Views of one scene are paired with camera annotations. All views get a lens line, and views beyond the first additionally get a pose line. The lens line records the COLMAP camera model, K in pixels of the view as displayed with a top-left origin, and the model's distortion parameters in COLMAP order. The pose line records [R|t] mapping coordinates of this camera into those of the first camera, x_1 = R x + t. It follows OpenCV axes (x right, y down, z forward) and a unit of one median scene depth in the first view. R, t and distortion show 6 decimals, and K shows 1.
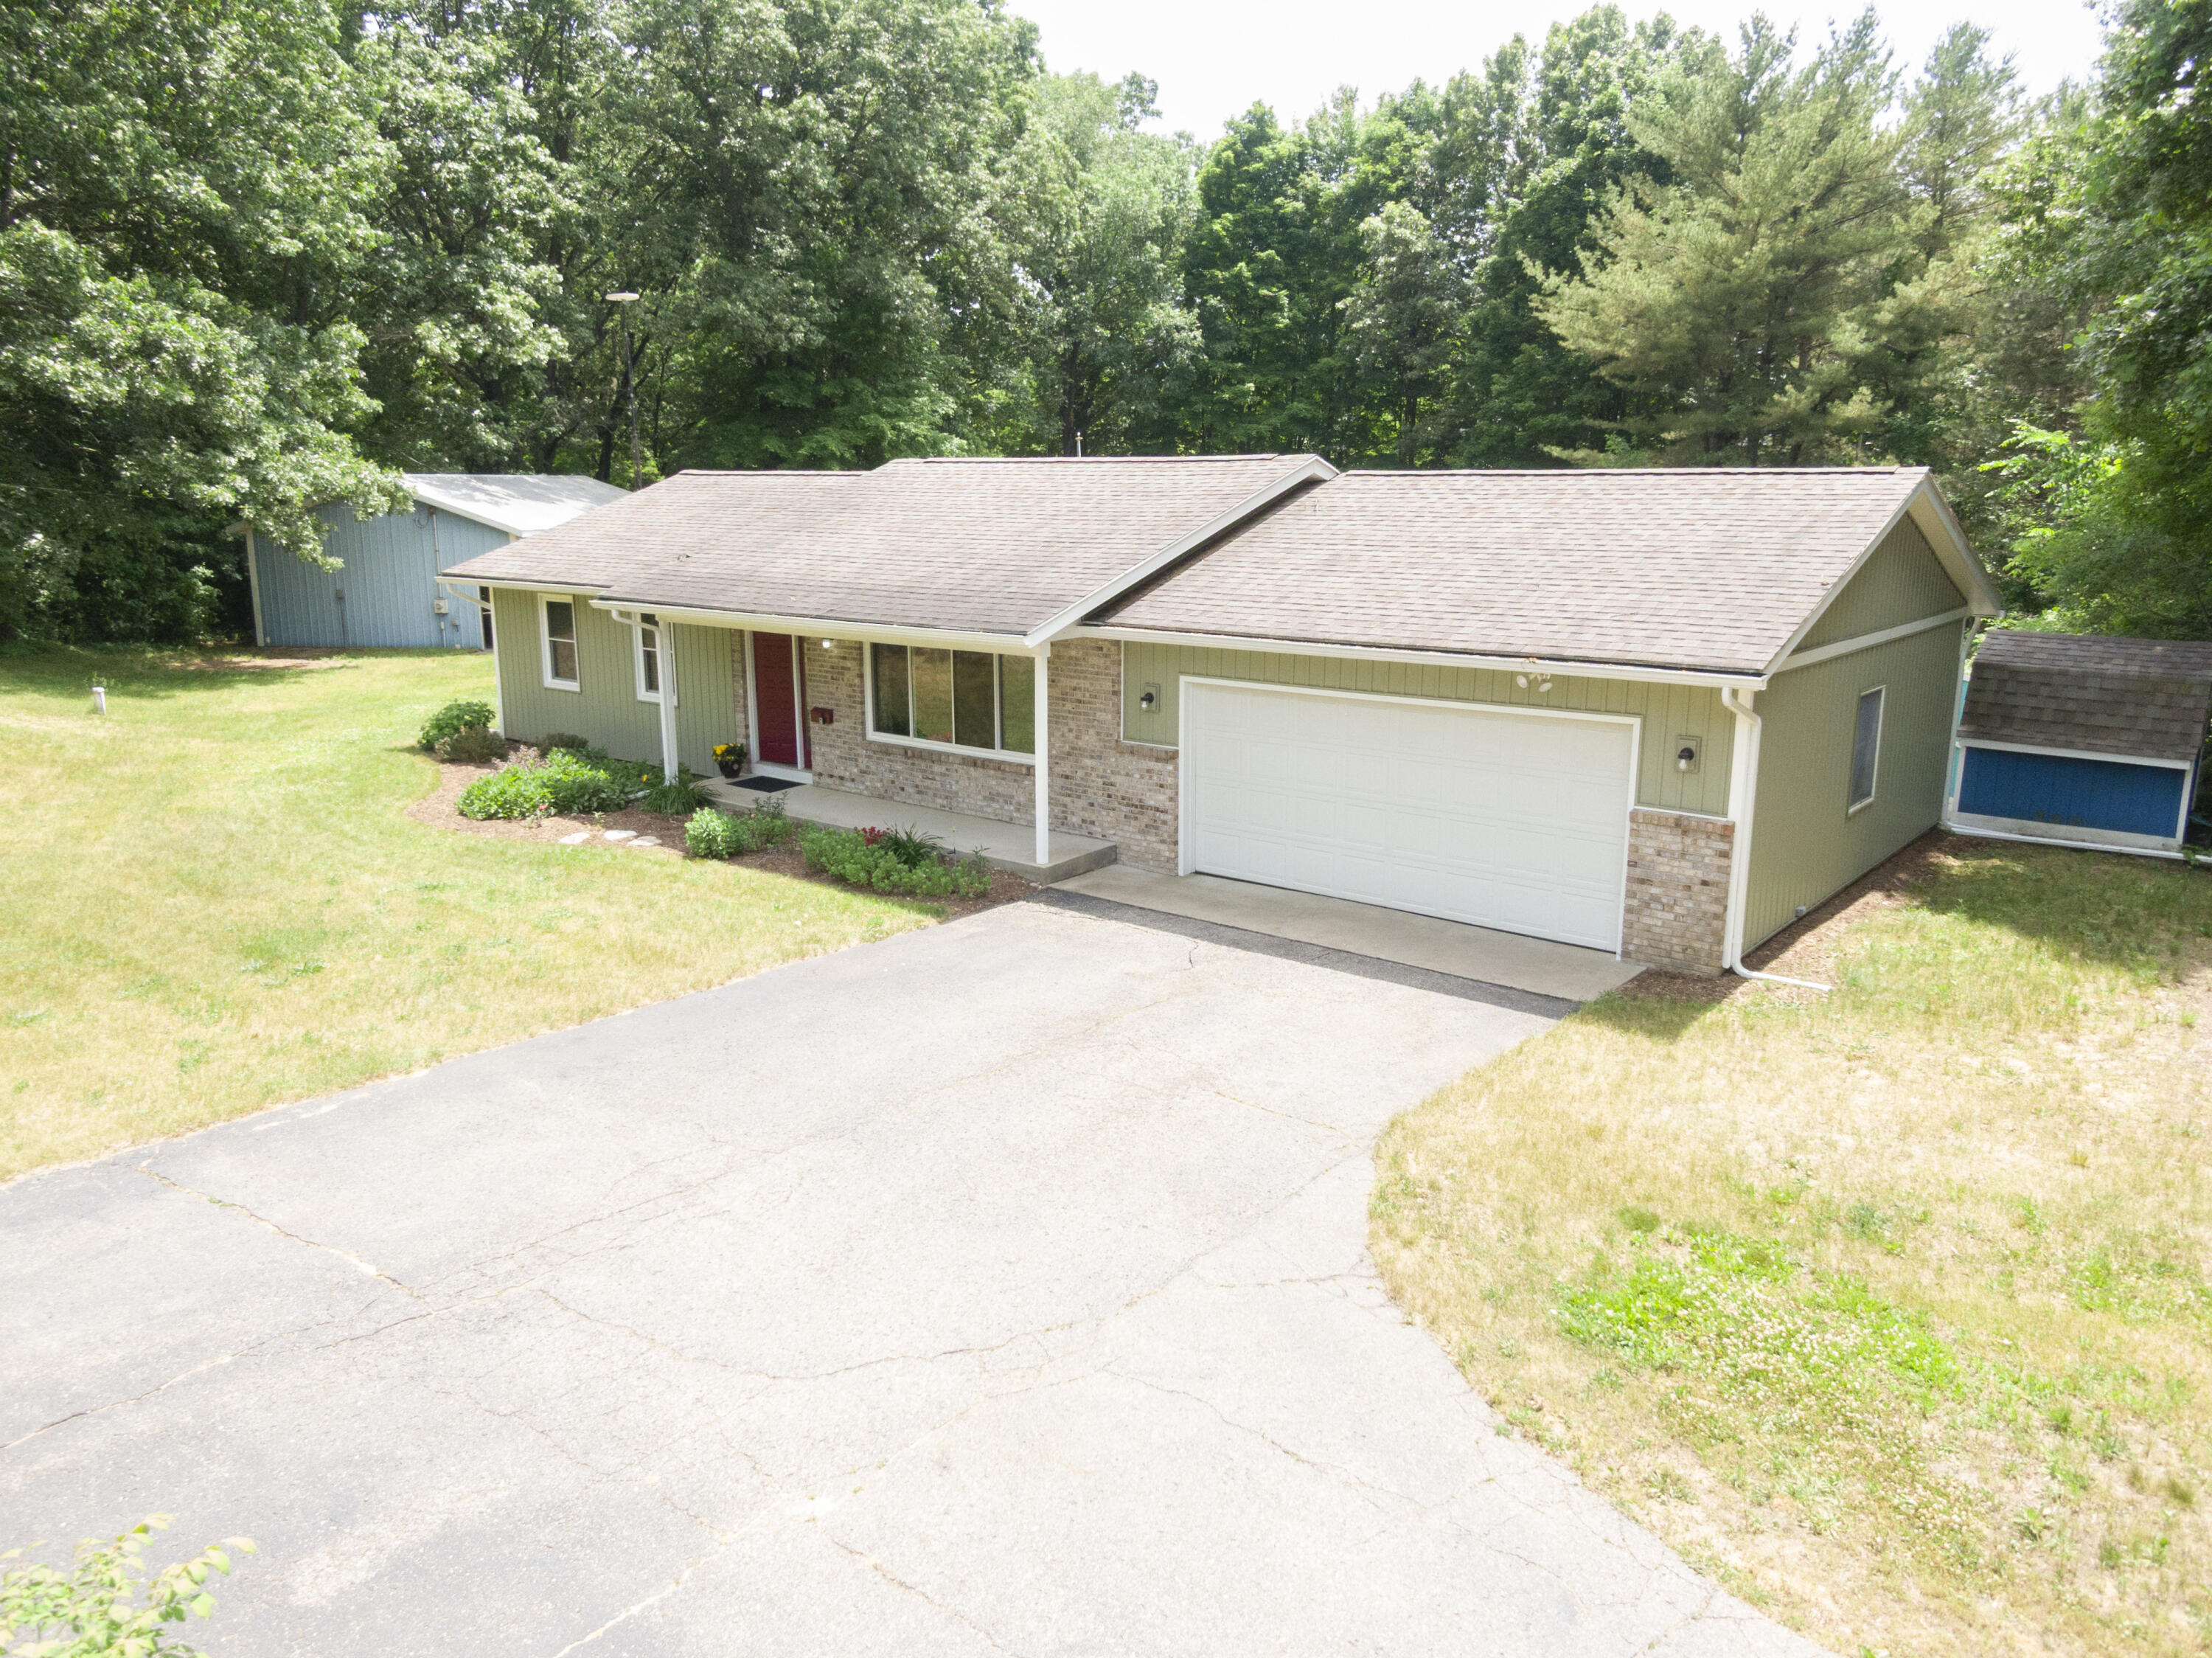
lens RADIAL K [[1598.9, 0, 1106.0], [0, 1598.9, 829.0], [0, 0, 1]] dist [0.064473, -0.099966]
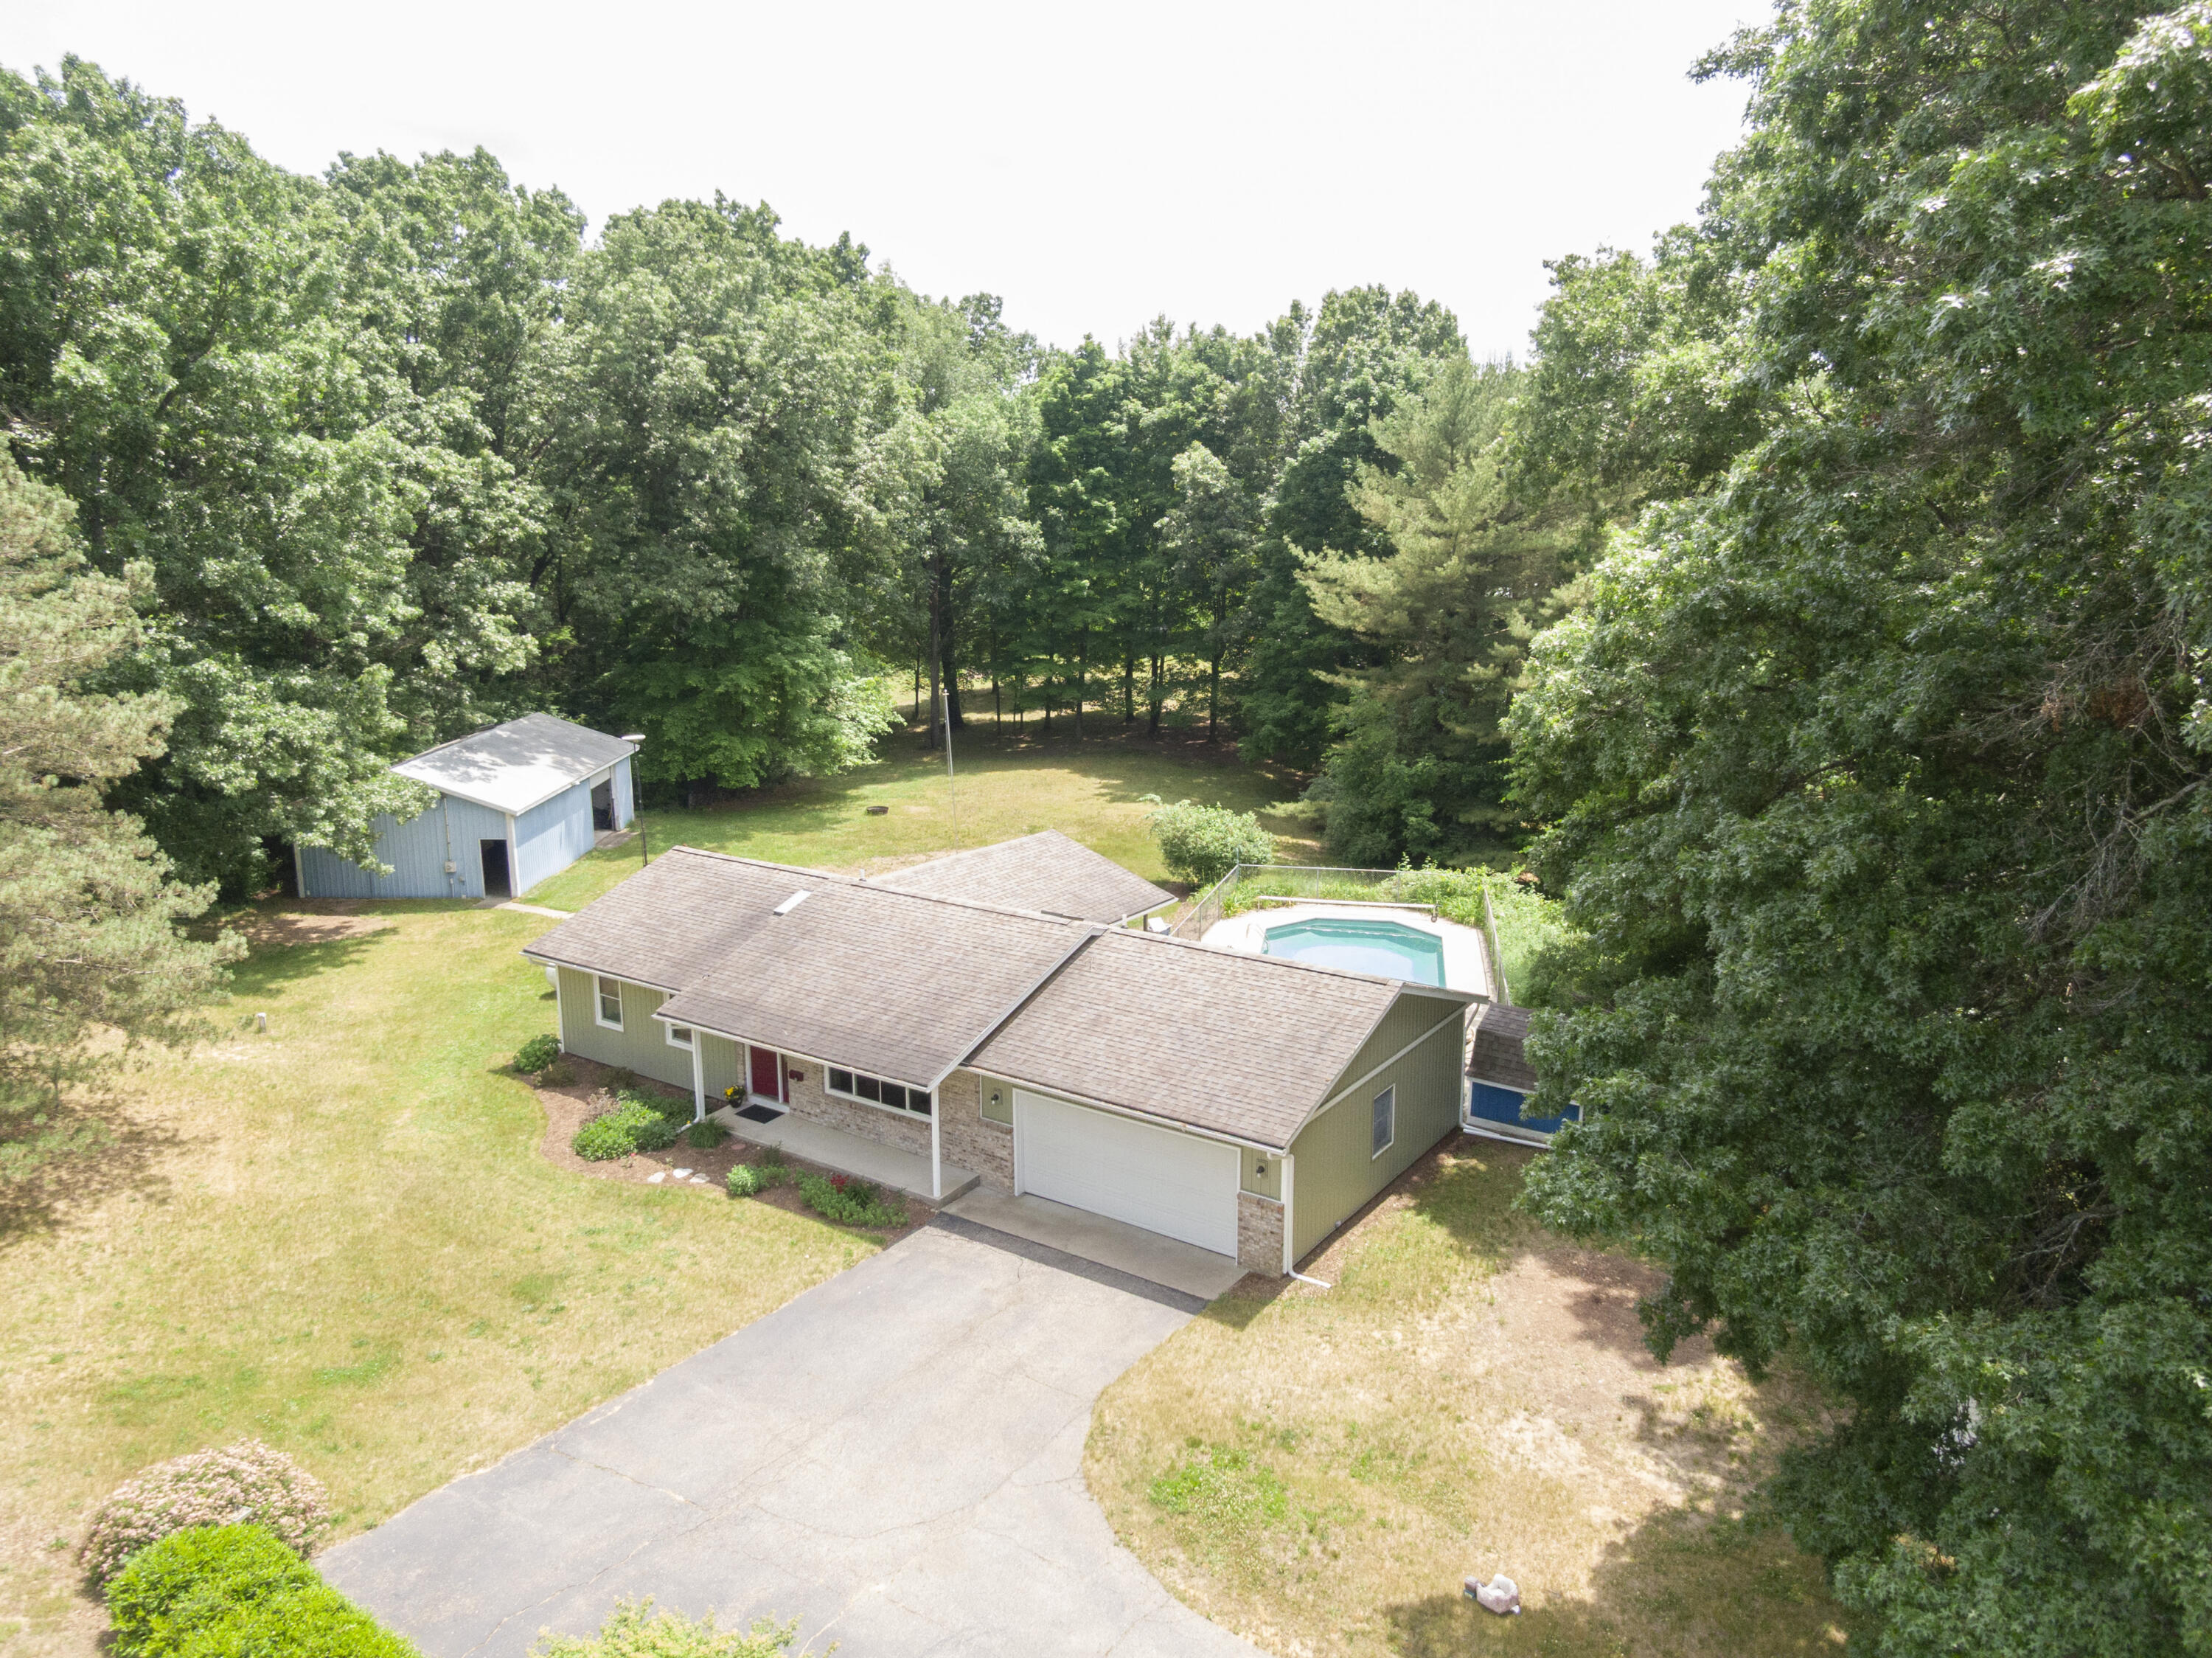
lens RADIAL K [[1598.9, 0, 1106.0], [0, 1598.9, 829.0], [0, 0, 1]] dist [0.064473, -0.099966]
pose [[0.996313, -0.021088, 0.083161, 0.005832], [0.021133, 0.999777, 0.000331, -0.301647], [-0.083149, 0.001428, 0.996536, -0.622681]]
